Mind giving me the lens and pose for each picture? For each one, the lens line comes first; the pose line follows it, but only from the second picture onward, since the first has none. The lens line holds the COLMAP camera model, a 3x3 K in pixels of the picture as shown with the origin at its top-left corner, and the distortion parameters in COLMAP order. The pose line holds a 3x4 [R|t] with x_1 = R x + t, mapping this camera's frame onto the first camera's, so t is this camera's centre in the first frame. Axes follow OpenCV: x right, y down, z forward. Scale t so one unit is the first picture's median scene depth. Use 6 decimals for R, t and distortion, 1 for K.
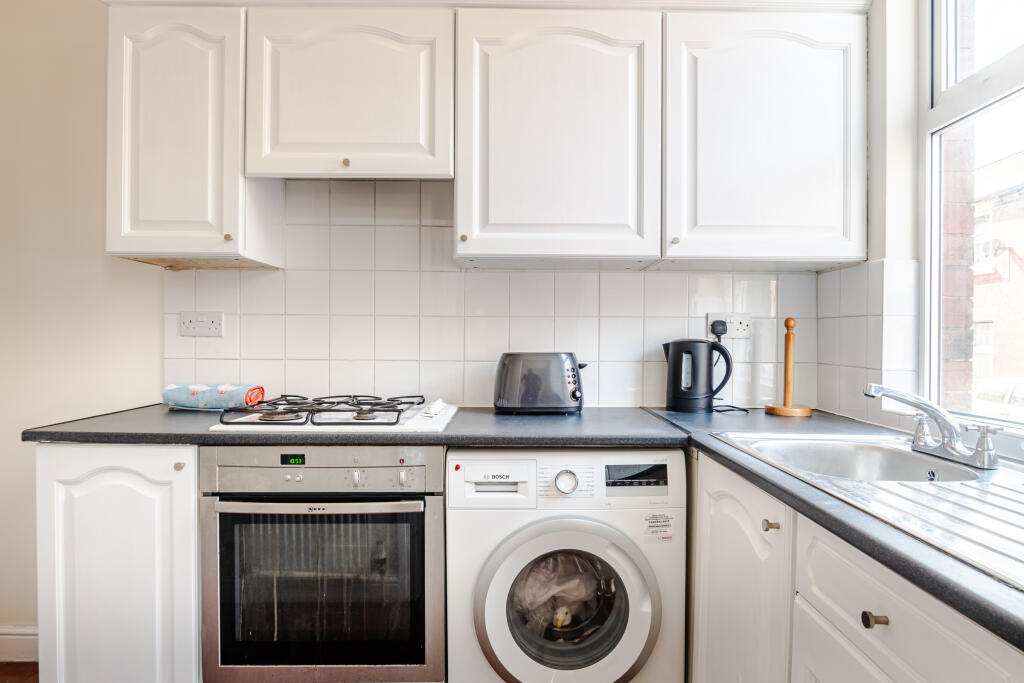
lens RADIAL K [[612.5, 0, 515.0], [0, 612.5, 344.4], [0, 0, 1]] dist [-0.018375, 0.001057]
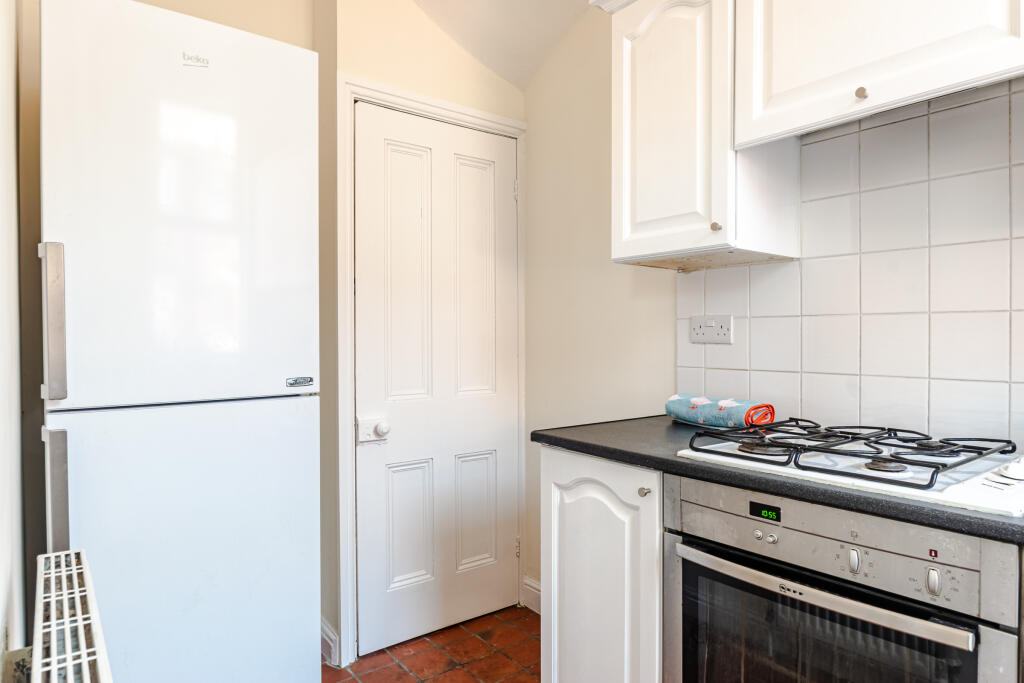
lens RADIAL K [[612.5, 0, 515.0], [0, 612.5, 344.4], [0, 0, 1]] dist [-0.018375, 0.001057]
pose [[0.606975, 0.001249, -0.794720, 0.035112], [-0.007478, 0.999963, -0.004139, -0.007527], [0.794686, 0.008455, 0.606962, 0.290454]]
